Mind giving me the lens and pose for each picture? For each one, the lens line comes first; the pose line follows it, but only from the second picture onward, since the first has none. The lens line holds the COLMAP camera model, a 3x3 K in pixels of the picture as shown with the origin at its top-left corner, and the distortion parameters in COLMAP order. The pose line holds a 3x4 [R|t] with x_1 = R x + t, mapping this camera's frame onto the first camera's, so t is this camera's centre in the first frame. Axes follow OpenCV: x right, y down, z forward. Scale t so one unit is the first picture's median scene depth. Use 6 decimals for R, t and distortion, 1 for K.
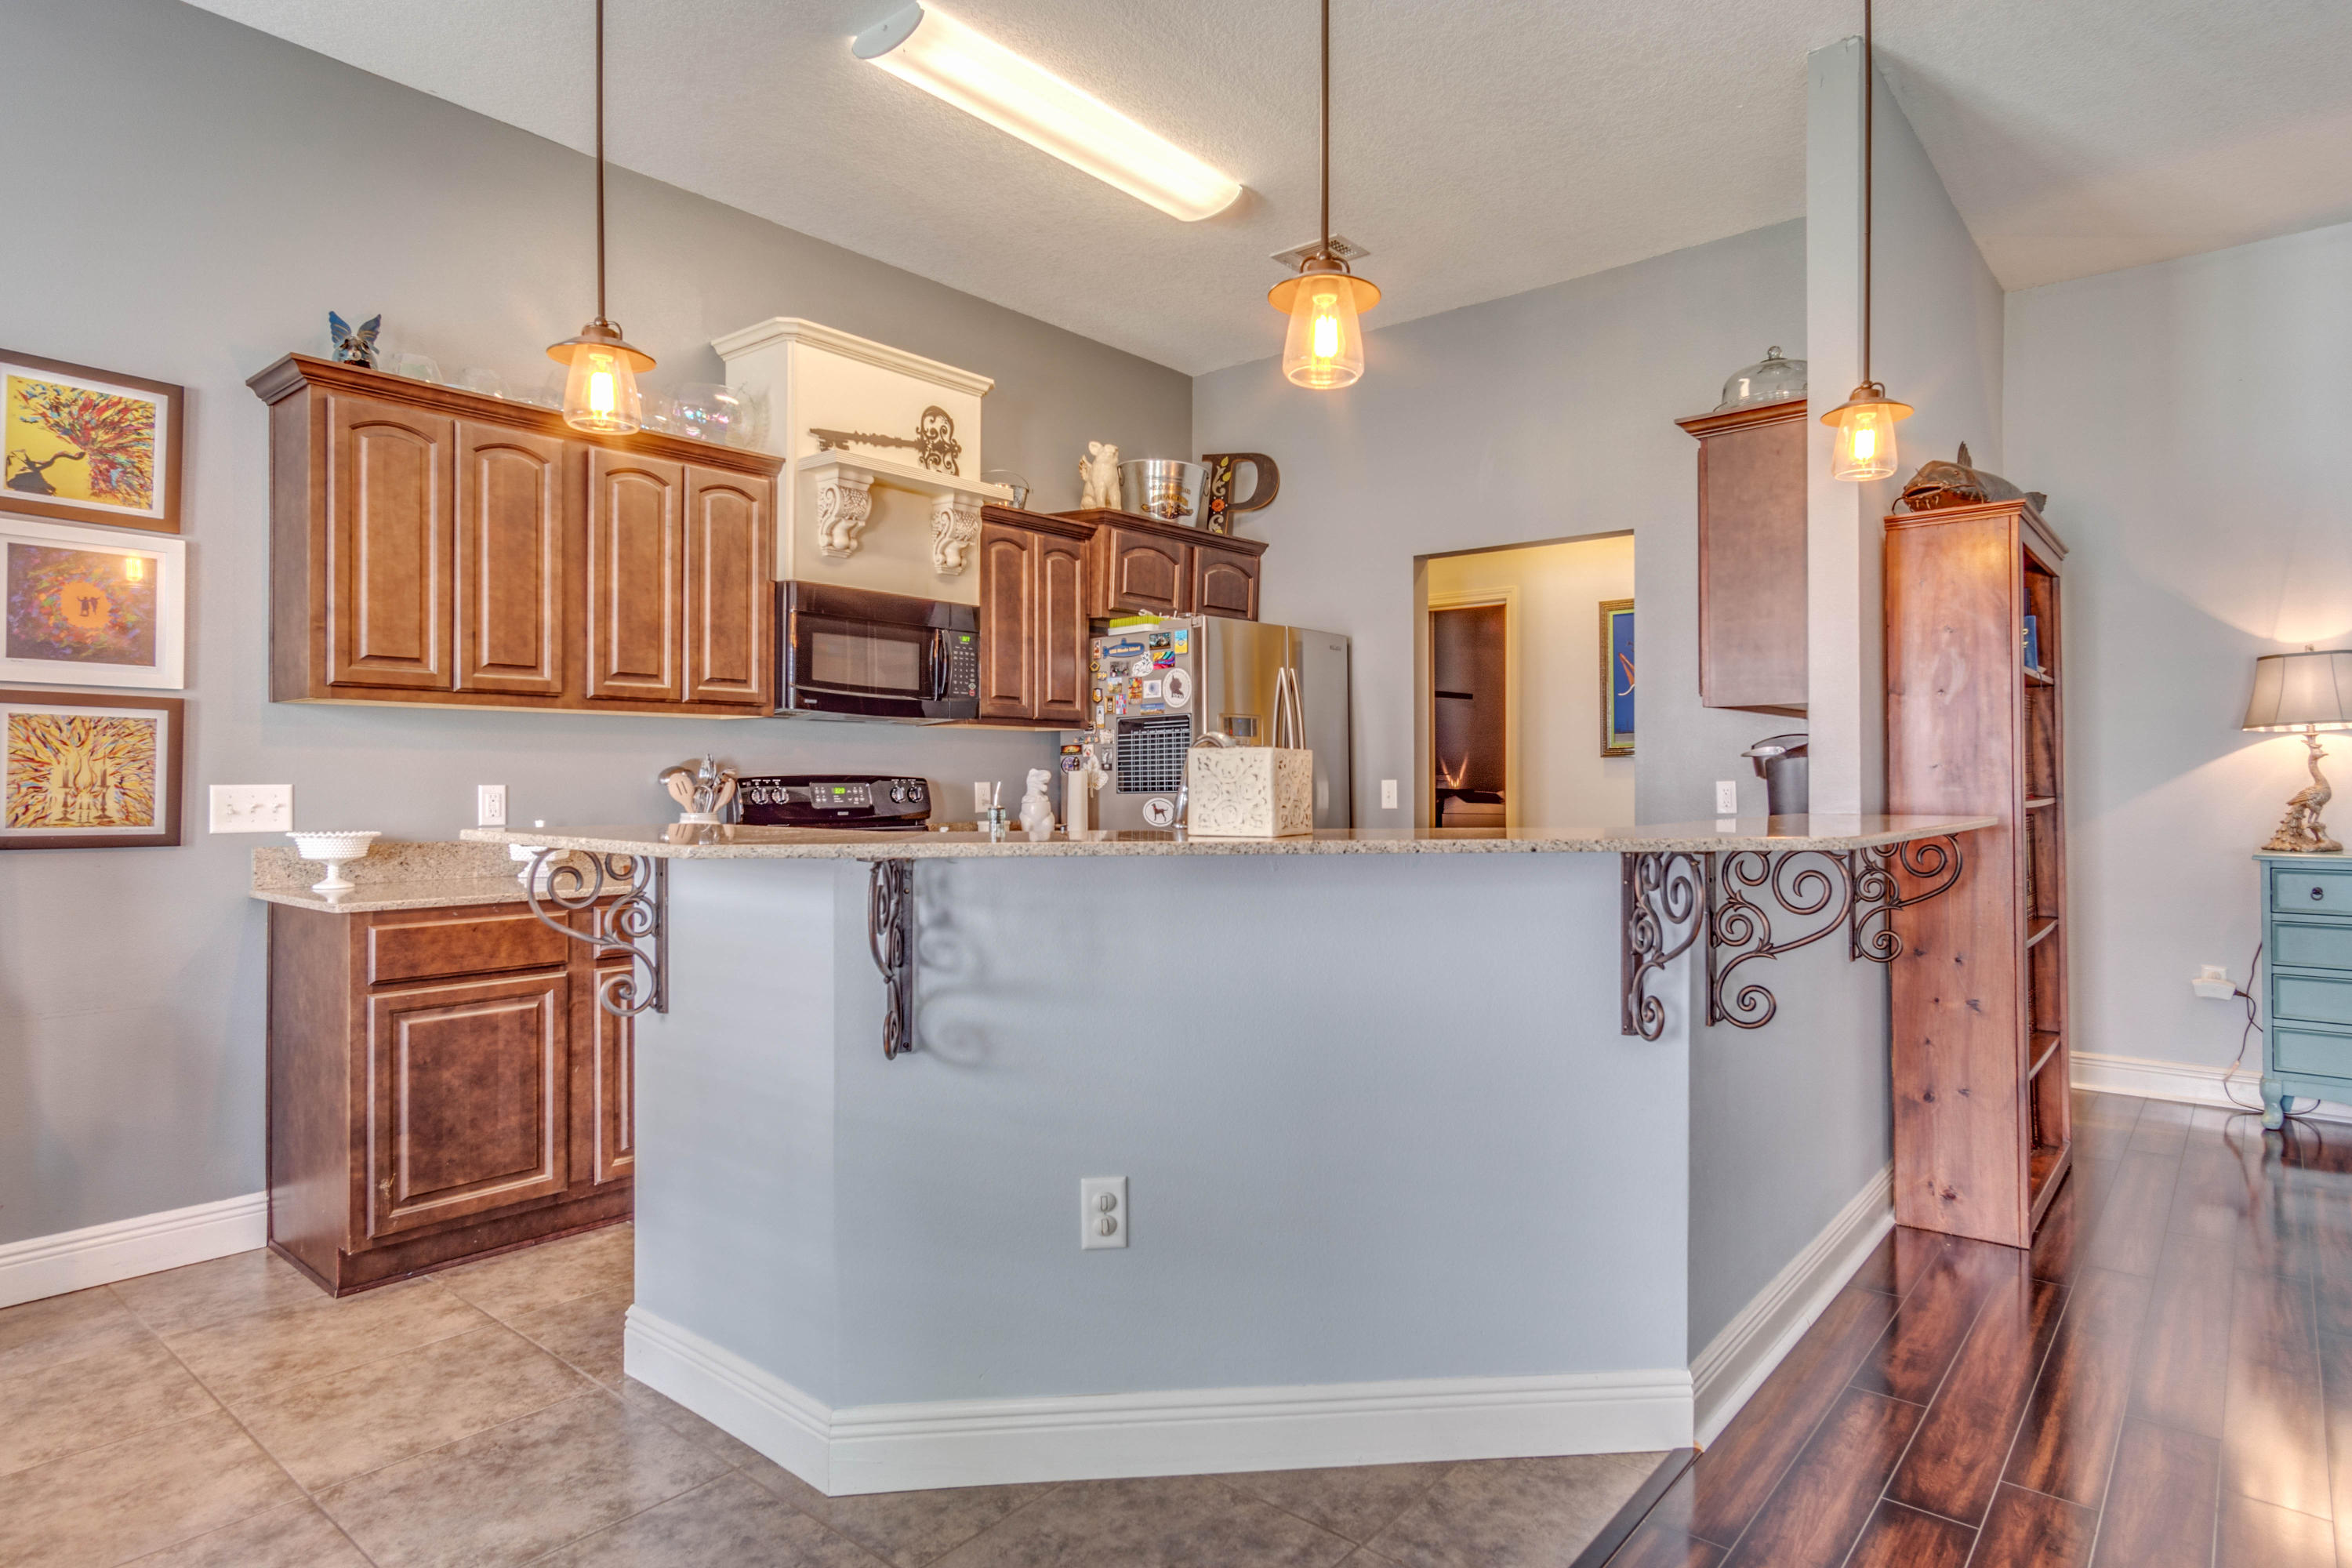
lens RADIAL K [[1308.7, 0, 1181.7], [0, 1308.7, 777.0], [0, 0, 1]] dist [0.014178, -0.000260]
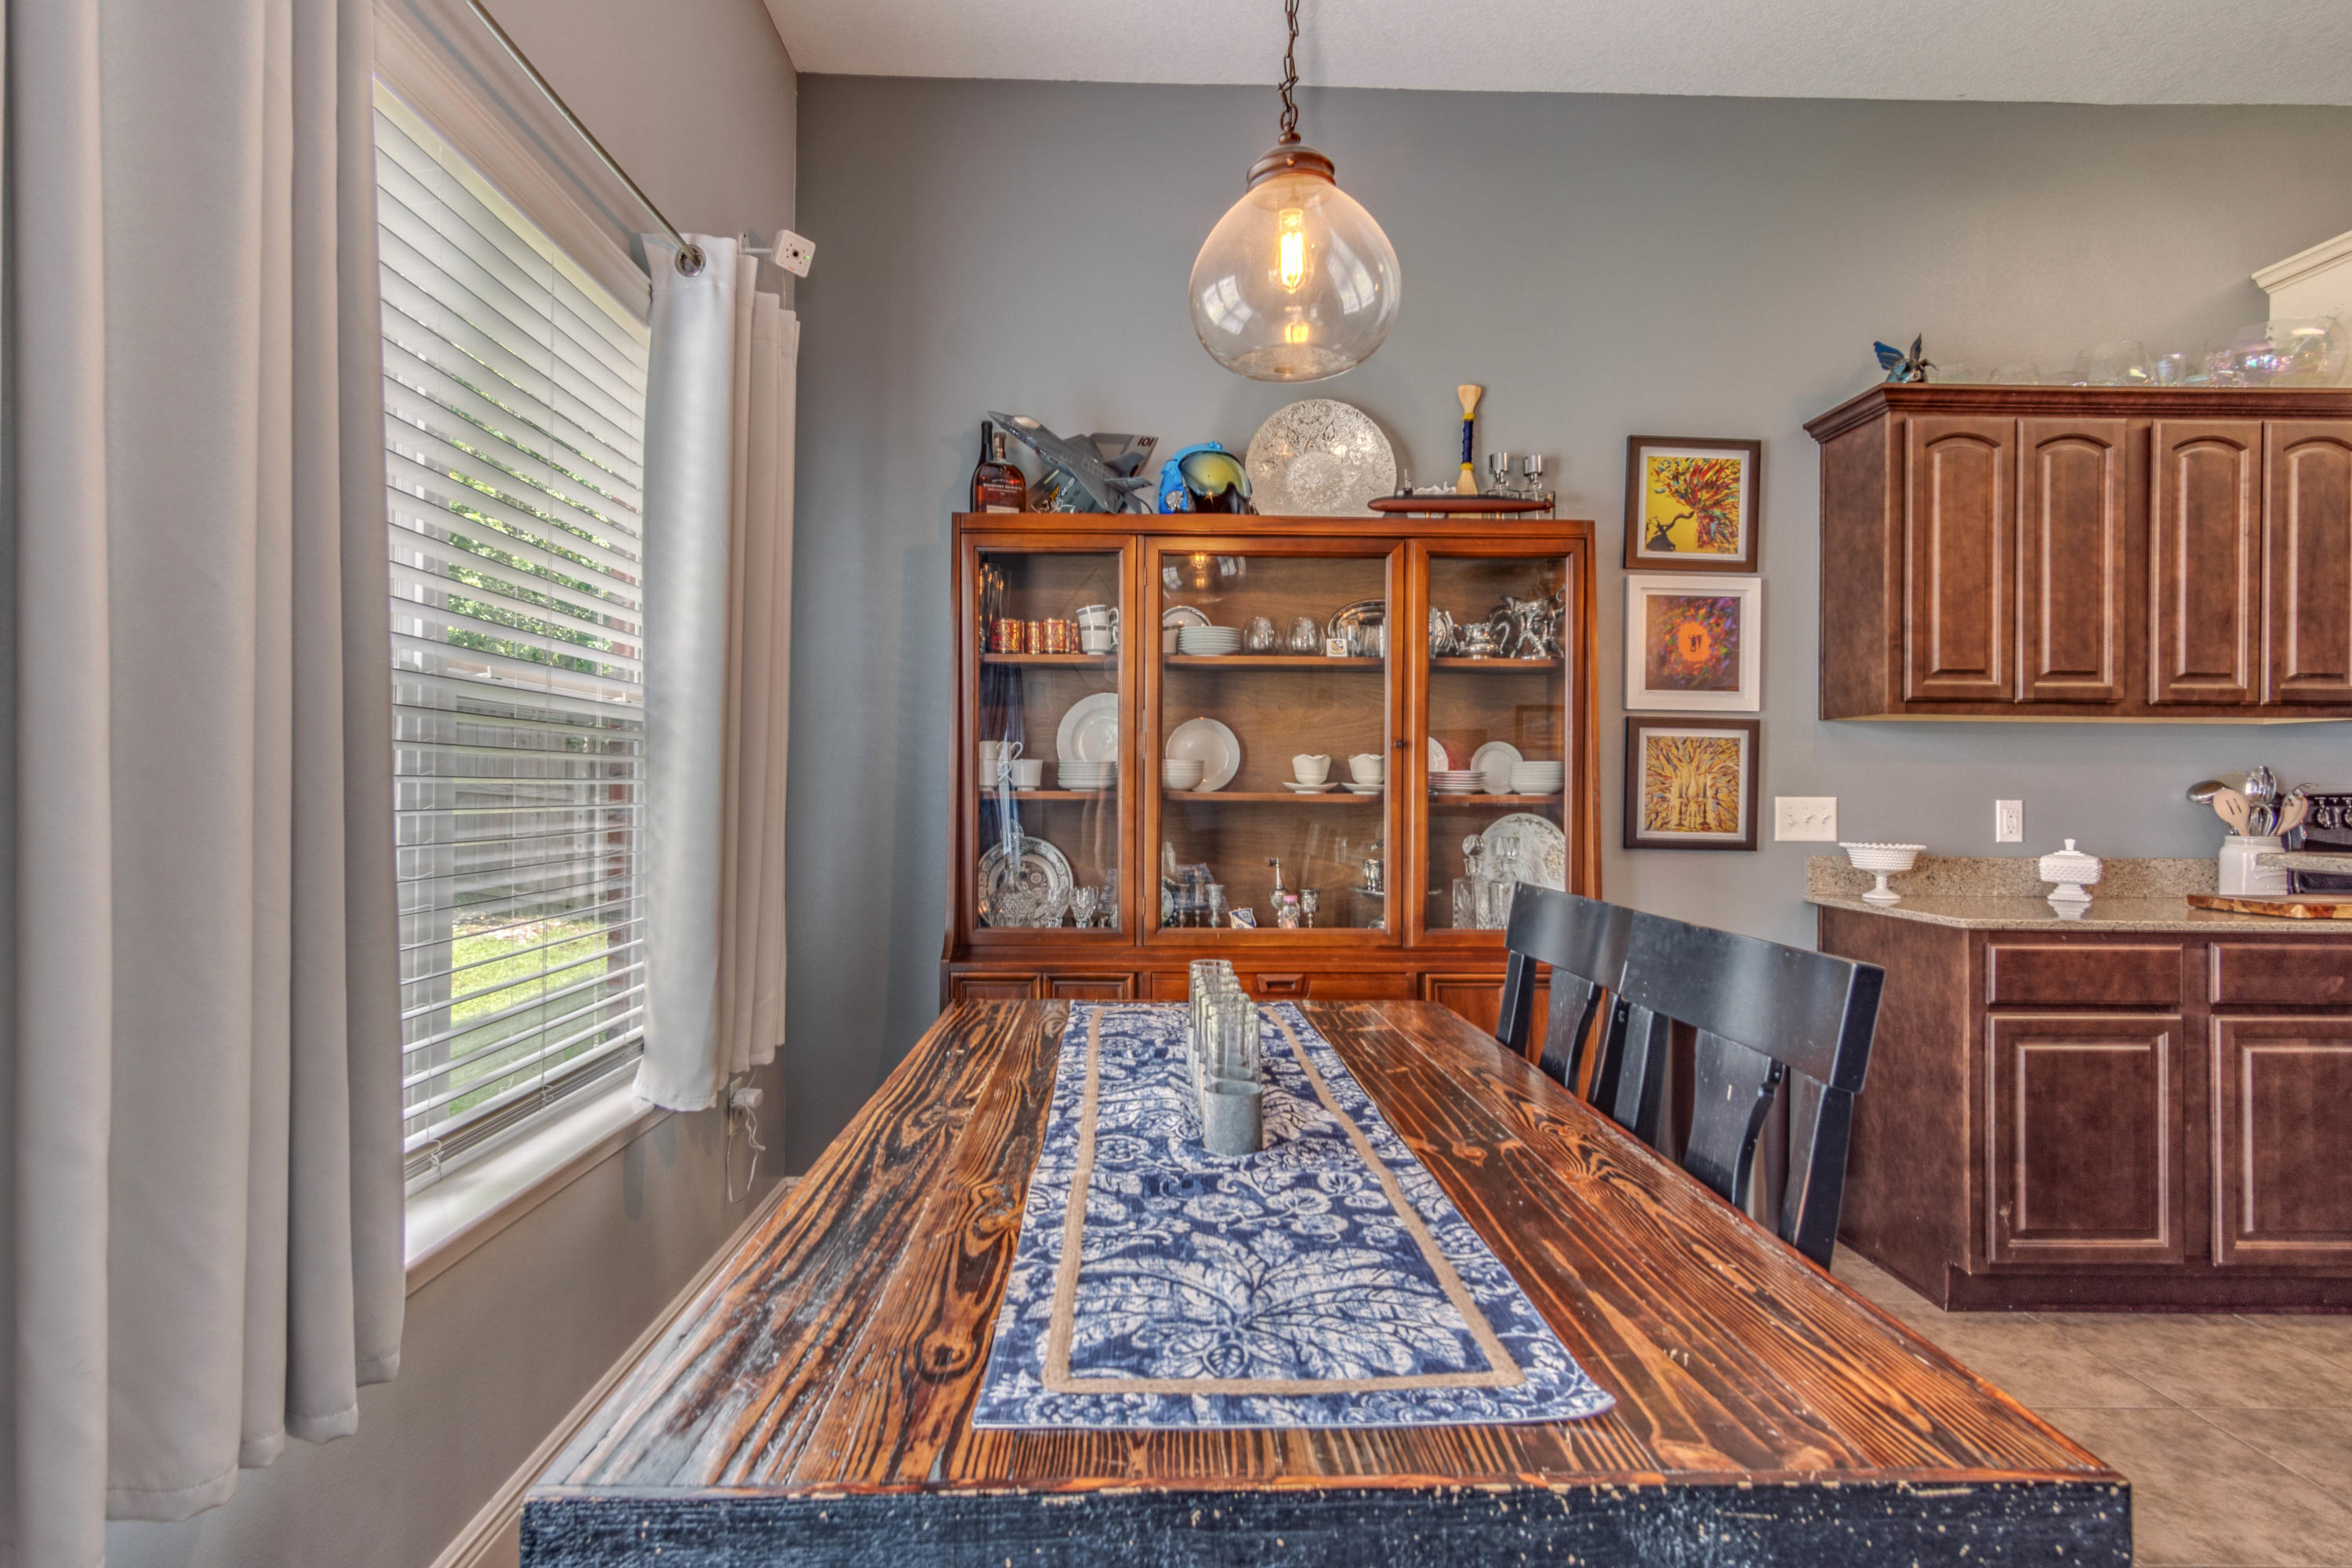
lens RADIAL K [[1230.9, 0, 1166.0], [0, 1230.9, 785.0], [0, 0, 1]] dist [0.005541, 0.000307]
pose [[0.646563, 0.006564, -0.762833, -0.279268], [-0.008122, 0.999966, 0.001720, -0.001619], [0.762818, 0.005083, 0.646594, -0.056016]]
